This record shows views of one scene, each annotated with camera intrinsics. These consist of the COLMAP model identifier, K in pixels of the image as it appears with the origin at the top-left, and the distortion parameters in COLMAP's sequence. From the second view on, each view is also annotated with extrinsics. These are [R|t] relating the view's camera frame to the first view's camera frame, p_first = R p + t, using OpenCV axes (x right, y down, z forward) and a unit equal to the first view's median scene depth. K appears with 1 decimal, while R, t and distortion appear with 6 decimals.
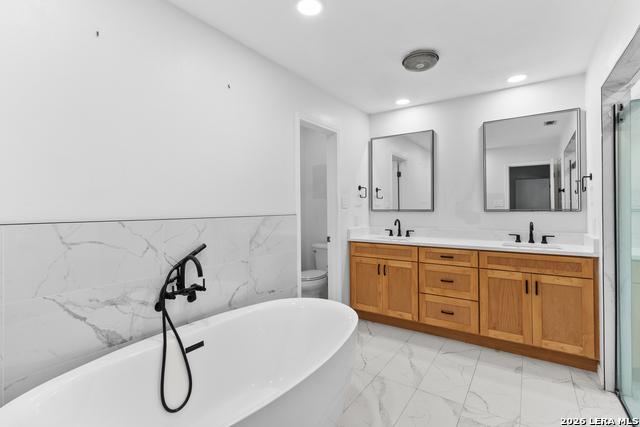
lens RADIAL K [[301.0, 0, 319.7], [0, 301.0, 210.5], [0, 0, 1]] dist [0.002548, 0.000151]
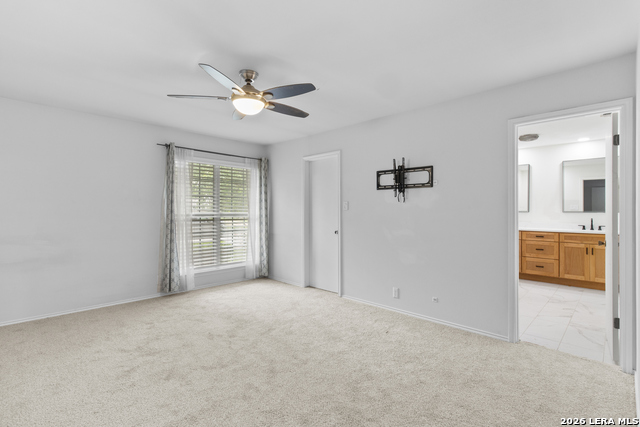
lens RADIAL K [[301.0, 0, 320.0], [0, 301.0, 213.4], [0, 0, 1]] dist [0.002548, 0.000151]
pose [[0.984219, 0.004934, -0.176885, -0.608011], [-0.003254, 0.999947, 0.009787, -0.002768], [0.176923, -0.009057, 0.984183, -1.113994]]
